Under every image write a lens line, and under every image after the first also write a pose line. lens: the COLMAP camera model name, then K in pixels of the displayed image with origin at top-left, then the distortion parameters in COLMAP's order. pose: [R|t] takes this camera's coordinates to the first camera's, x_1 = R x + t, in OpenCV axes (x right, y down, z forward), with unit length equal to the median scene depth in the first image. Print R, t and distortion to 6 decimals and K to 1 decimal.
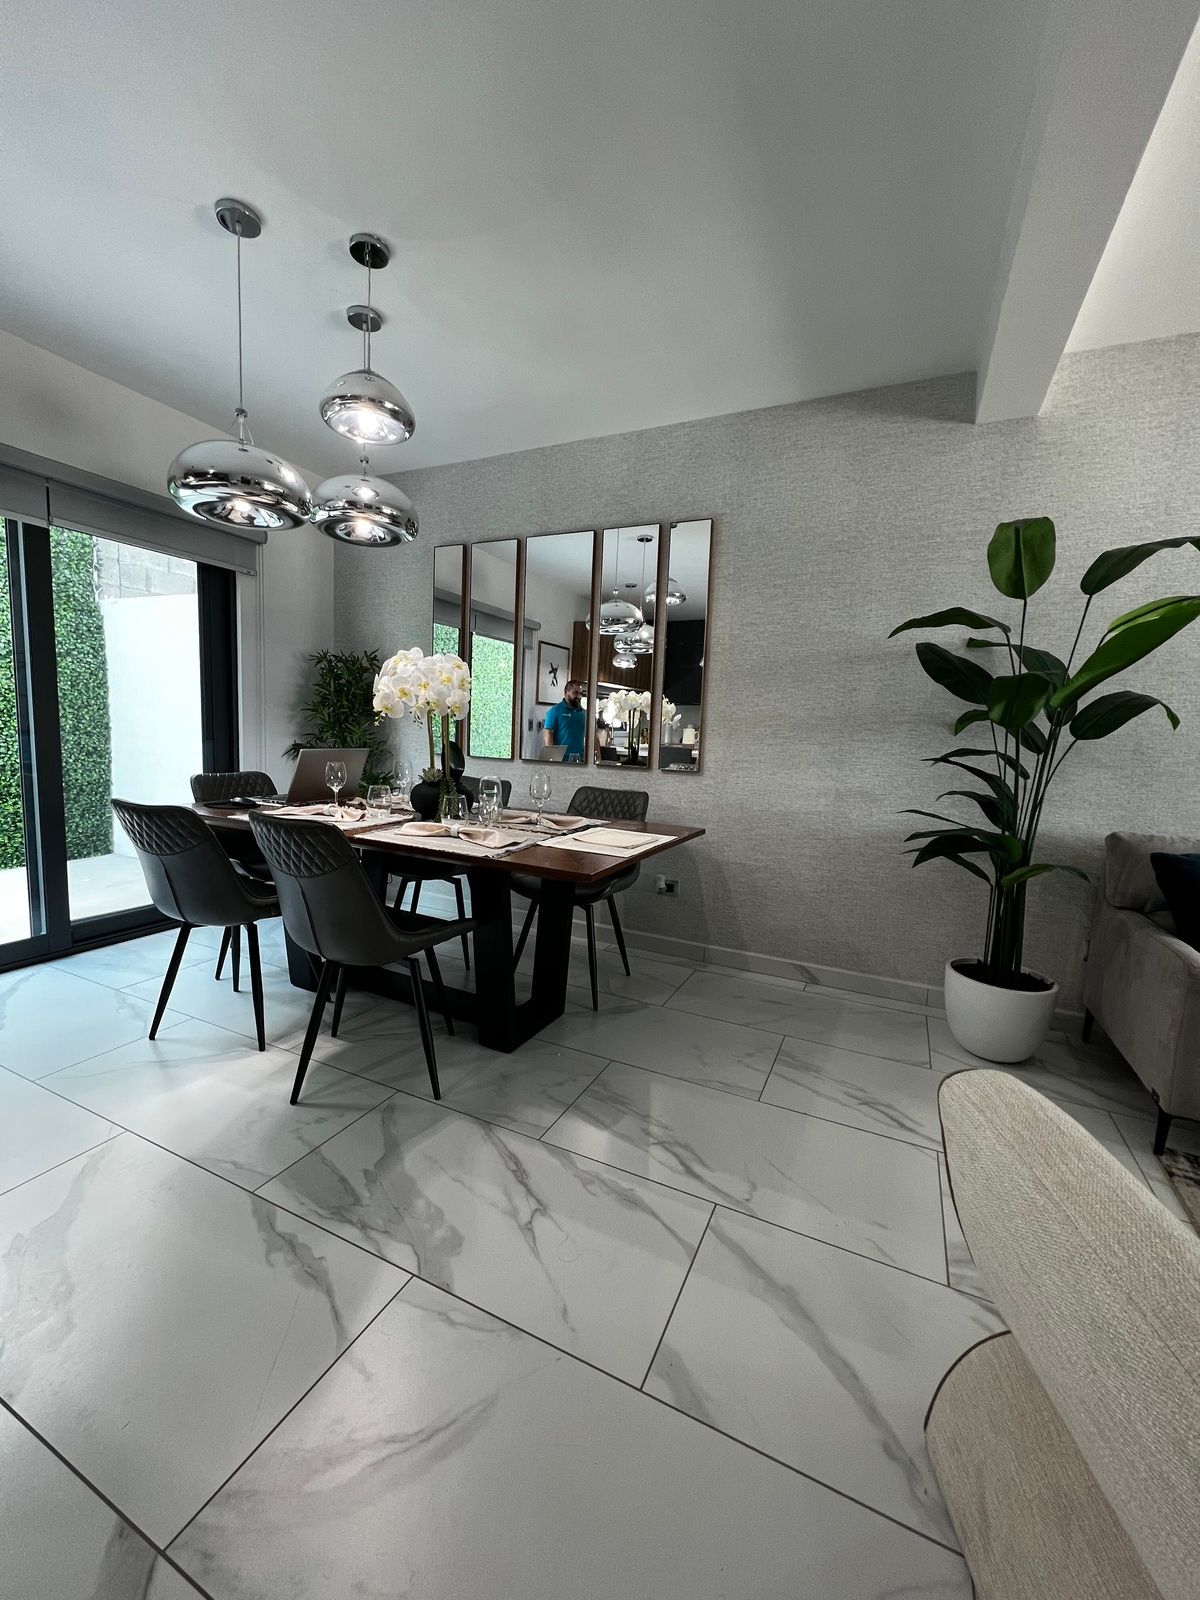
lens RADIAL K [[640.7, 0, 597.5], [0, 640.7, 801.9], [0, 0, 1]] dist [-0.001167, -0.000192]
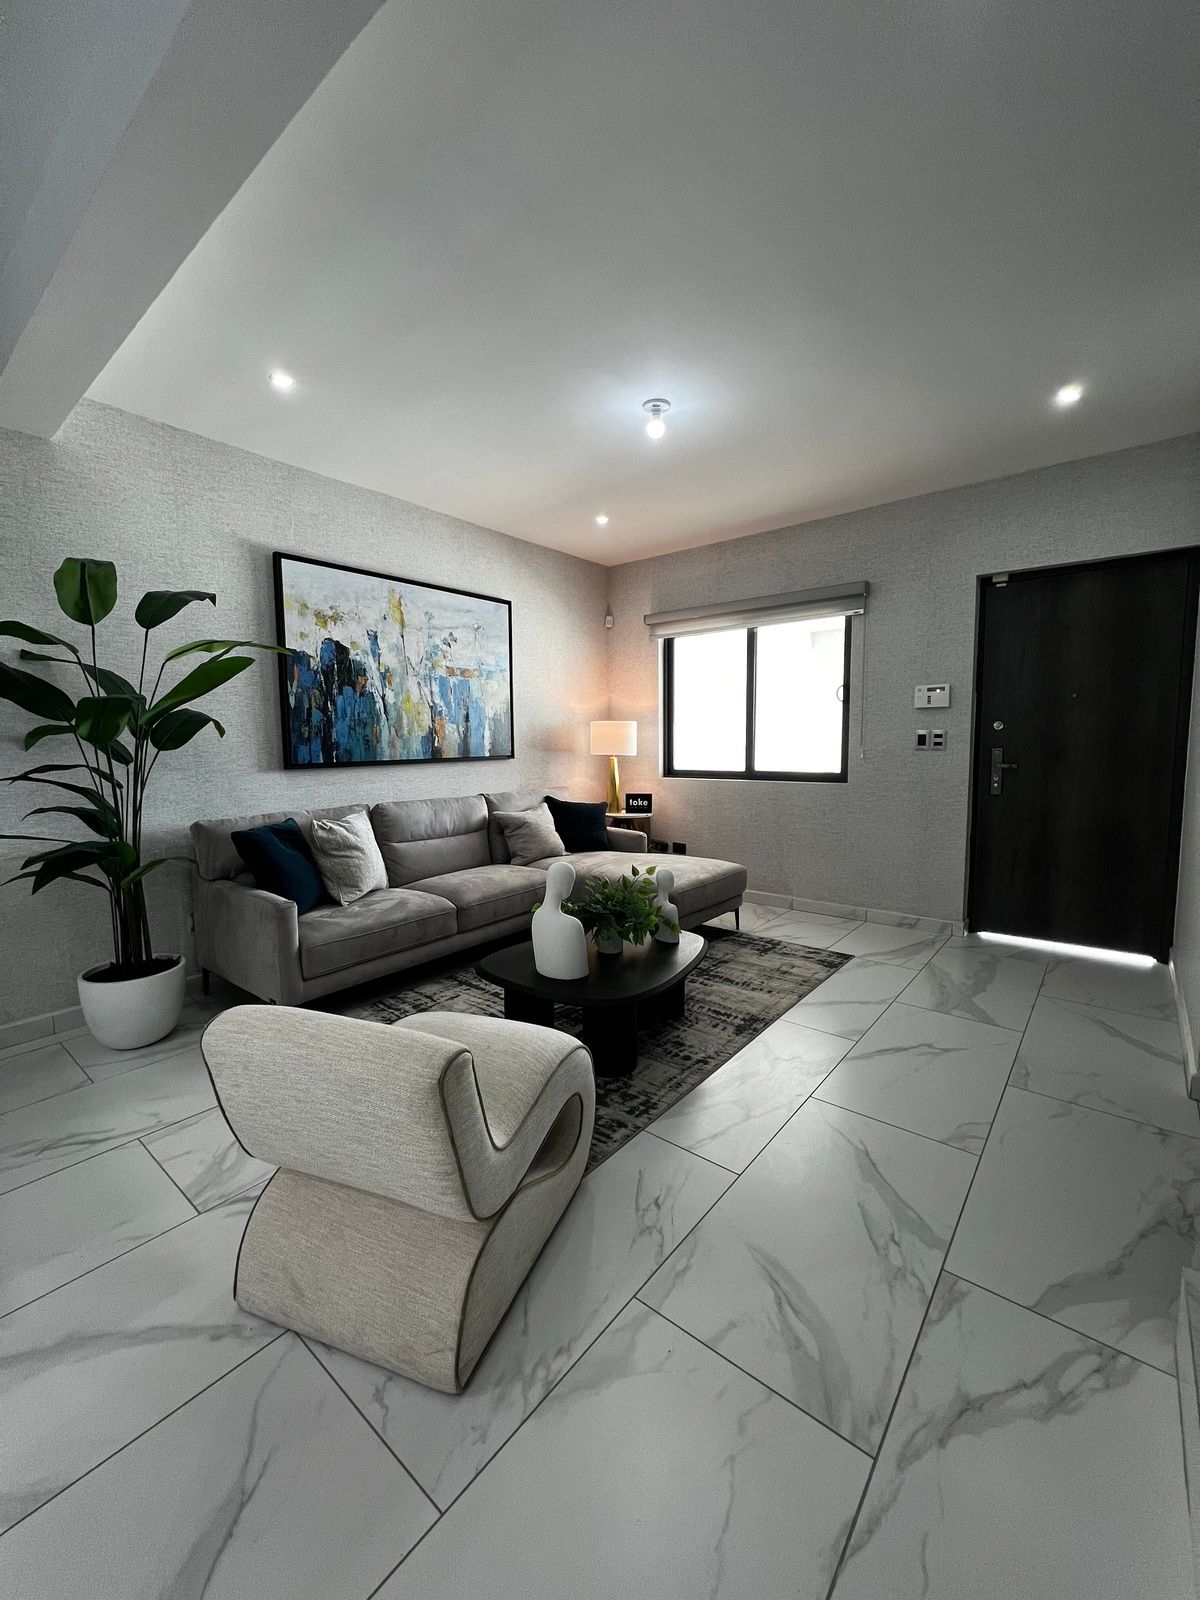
lens RADIAL K [[639.5, 0, 600.0], [0, 639.5, 800.0], [0, 0, 1]] dist [0.000358, 0.000036]
pose [[0.238138, -0.139409, 0.961174, -0.194351], [0.127963, 0.985521, 0.111237, -0.033142], [-0.962765, 0.096505, 0.252529, -0.067951]]
